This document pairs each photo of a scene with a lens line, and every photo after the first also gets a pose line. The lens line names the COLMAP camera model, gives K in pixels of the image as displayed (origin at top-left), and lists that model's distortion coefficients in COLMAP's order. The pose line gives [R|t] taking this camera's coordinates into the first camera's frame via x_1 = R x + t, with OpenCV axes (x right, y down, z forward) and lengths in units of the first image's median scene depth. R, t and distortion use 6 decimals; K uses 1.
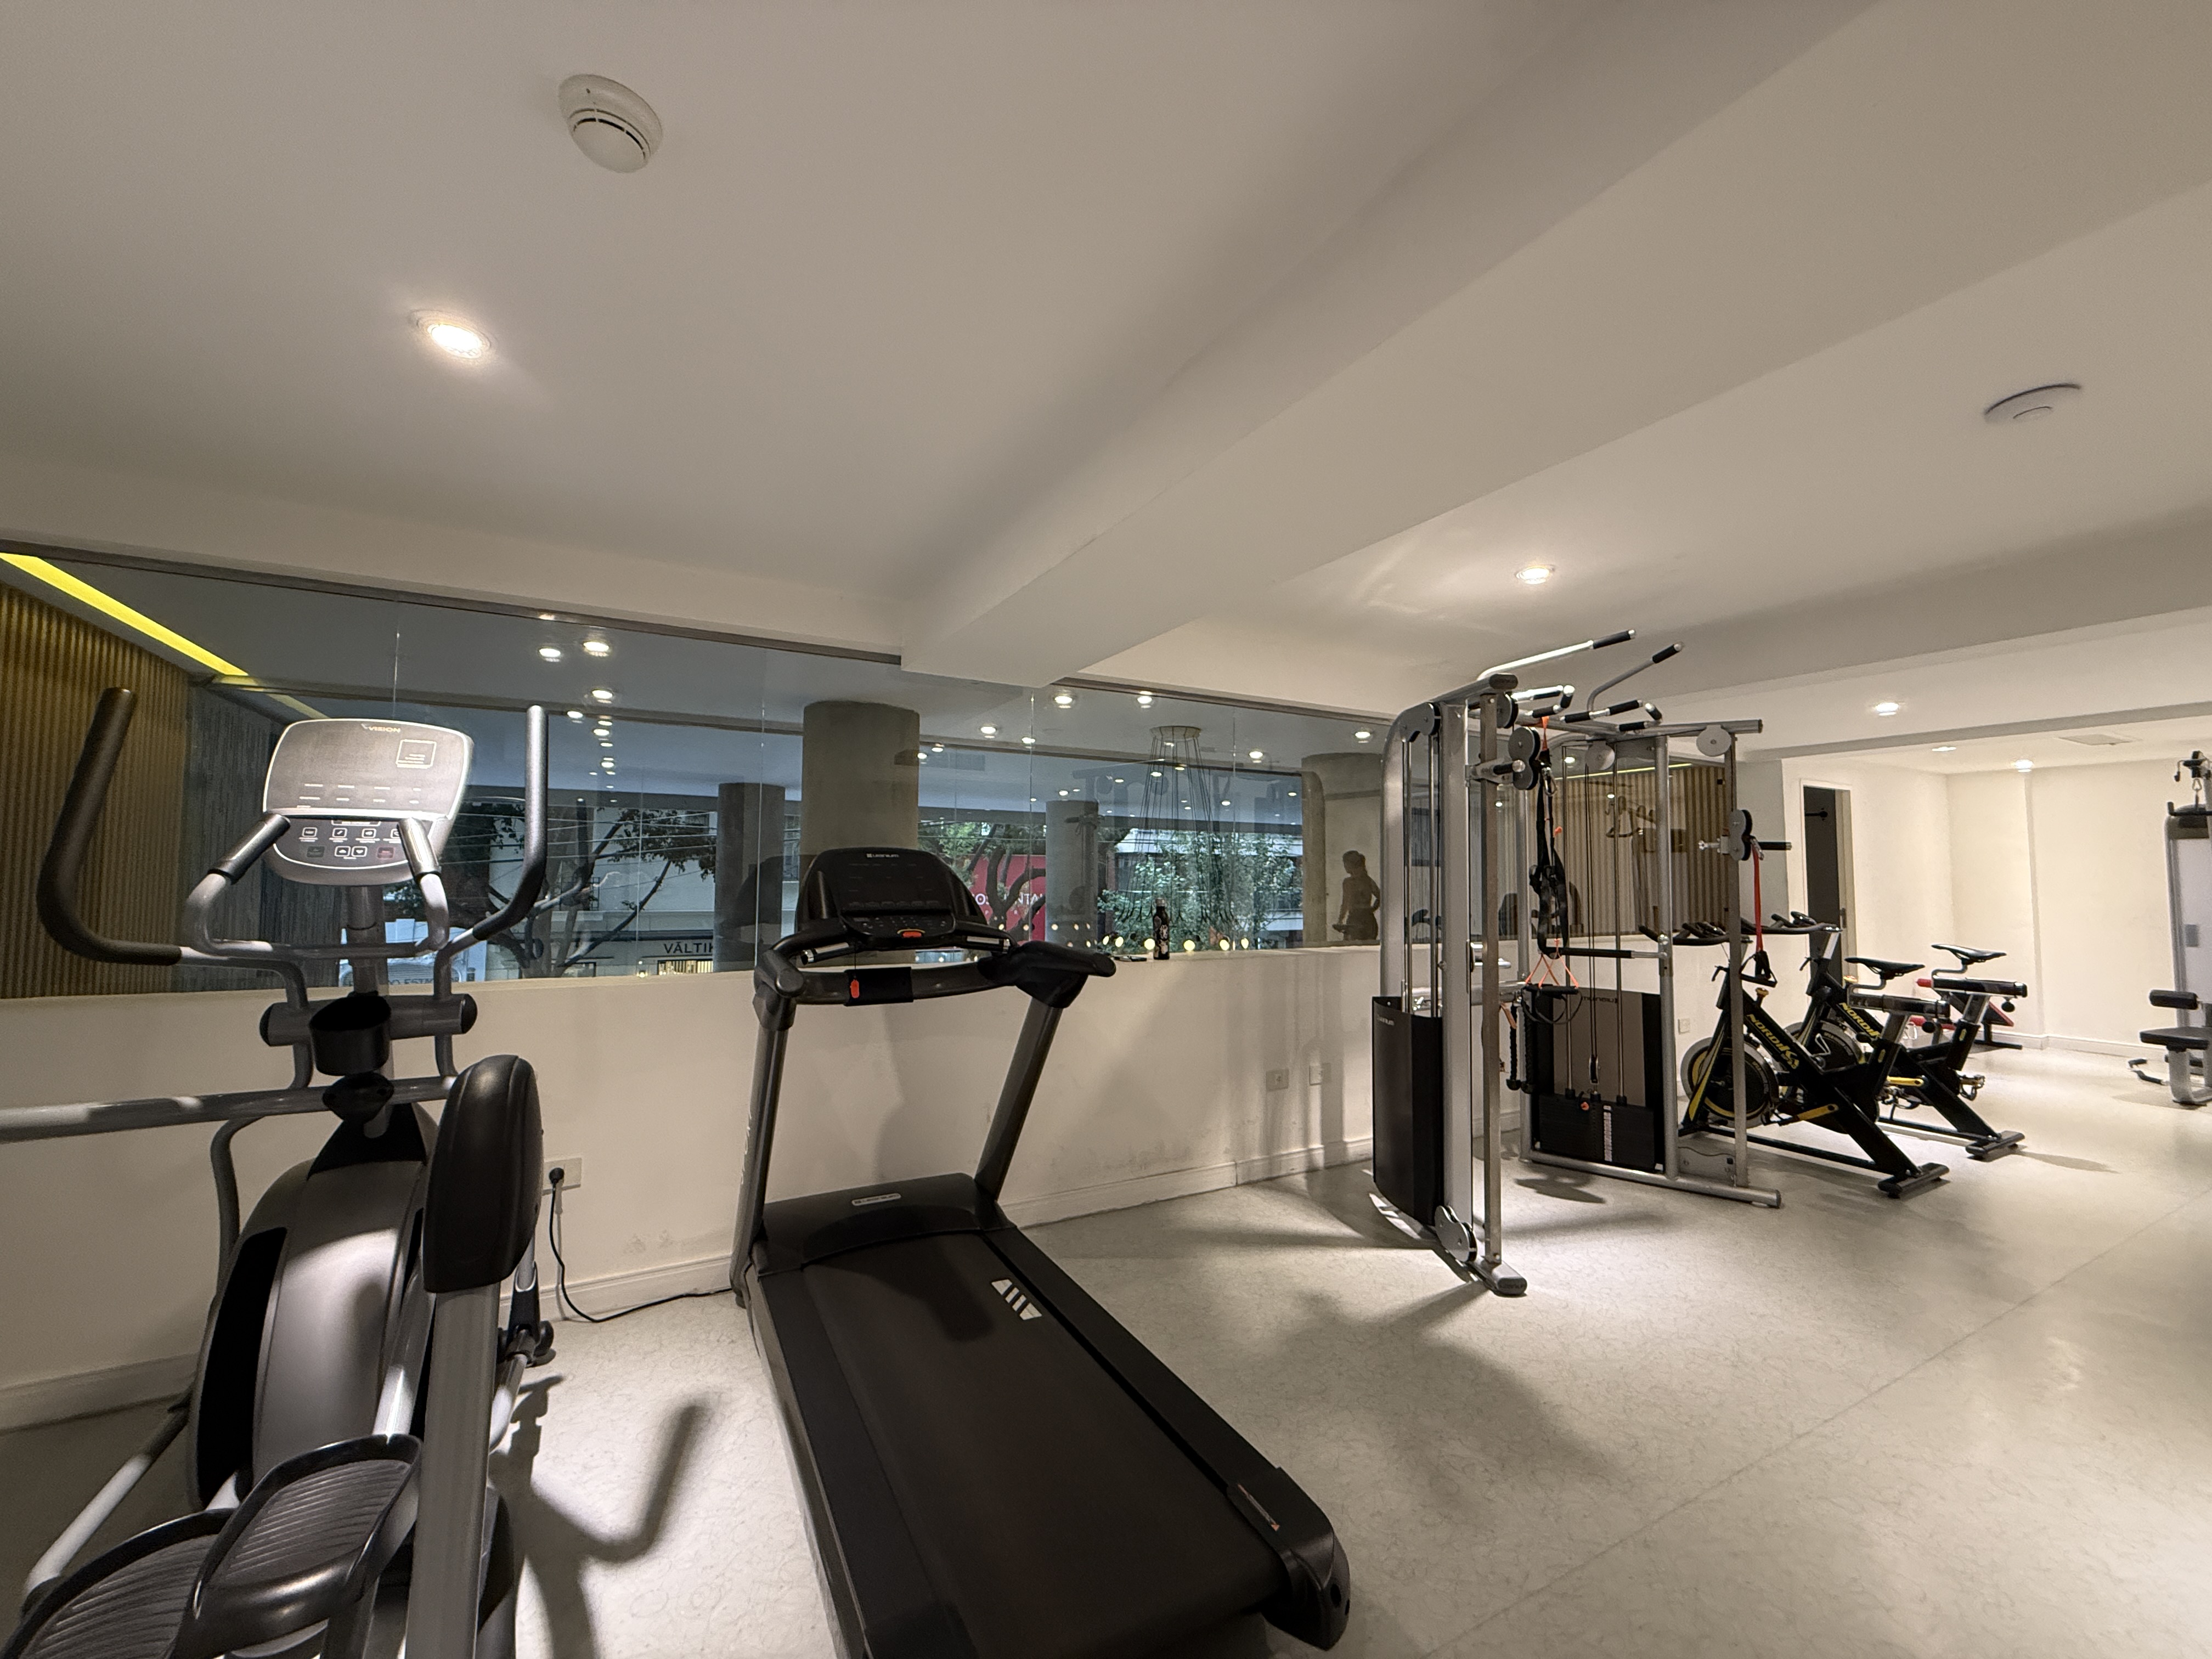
lens RADIAL K [[881.3, 0, 1113.1], [0, 881.3, 828.4], [0, 0, 1]] dist [-0.000192, 0.000050]
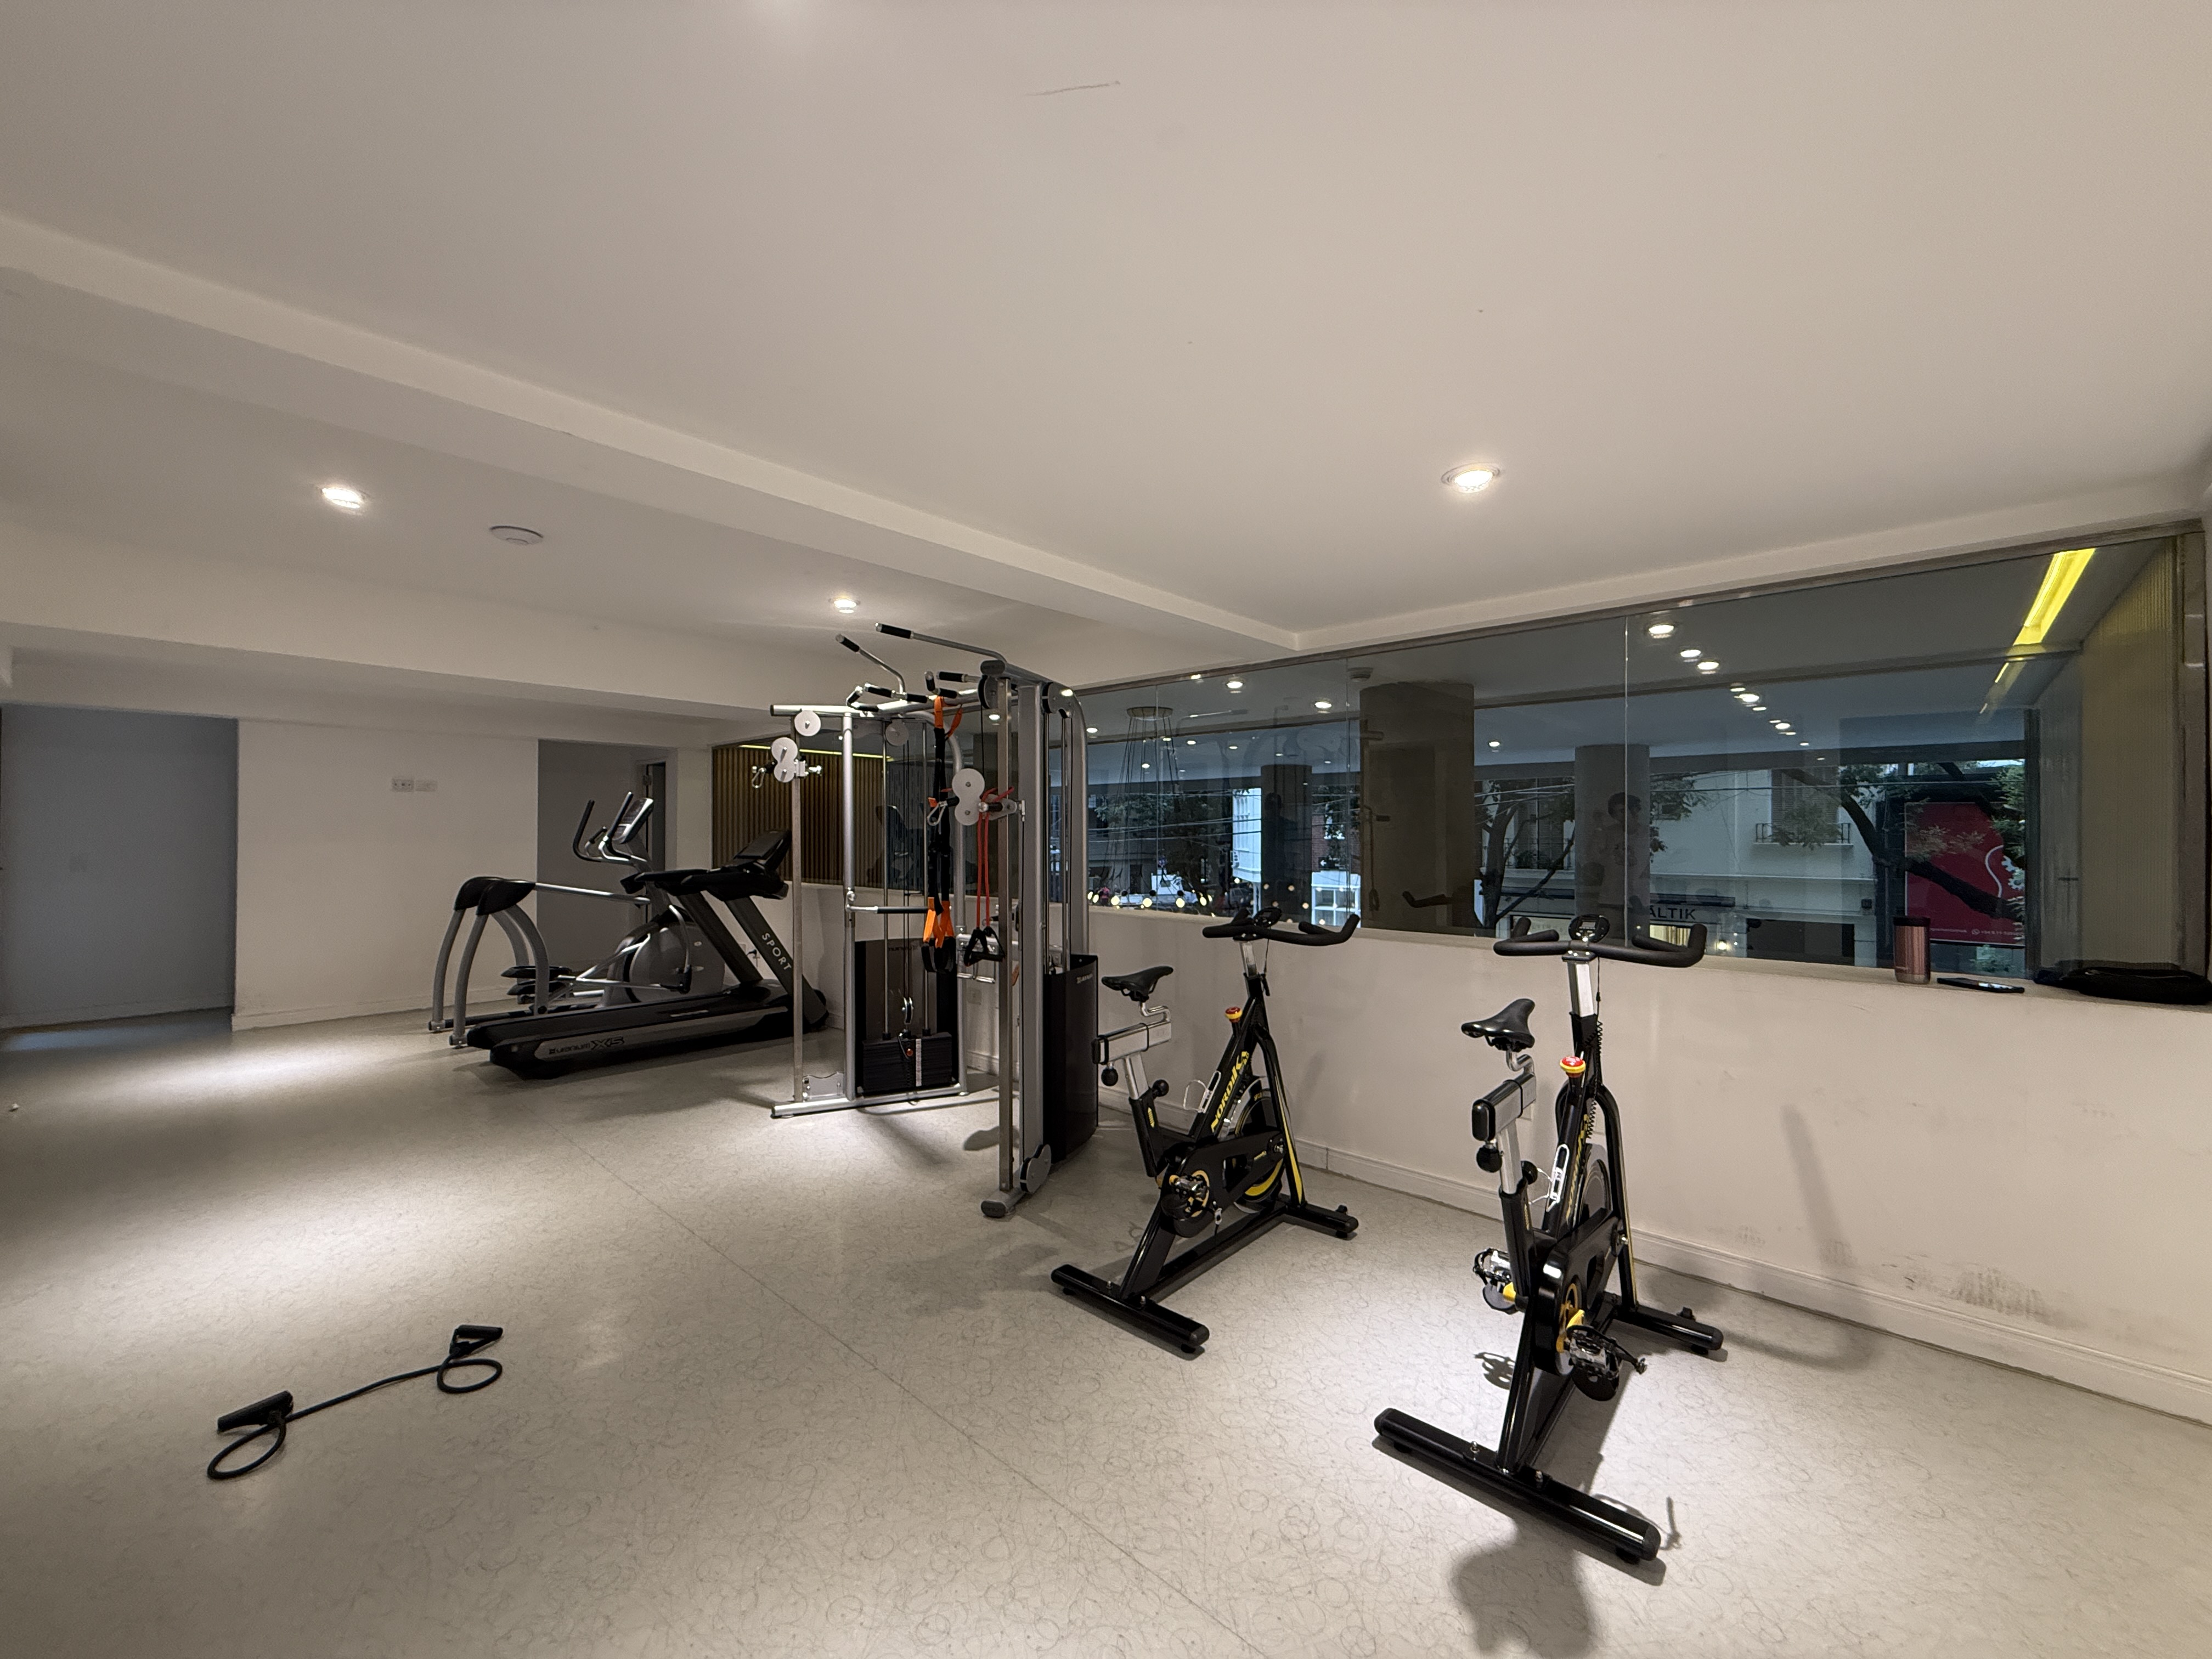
lens RADIAL K [[881.3, 0, 1107.7], [0, 881.3, 836.4], [0, 0, 1]] dist [-0.000192, 0.000050]
pose [[0.299014, -0.008619, -0.954210, 1.690147], [0.057797, 0.998287, 0.009094, 0.053731], [0.952497, -0.057869, 0.299000, 0.909645]]
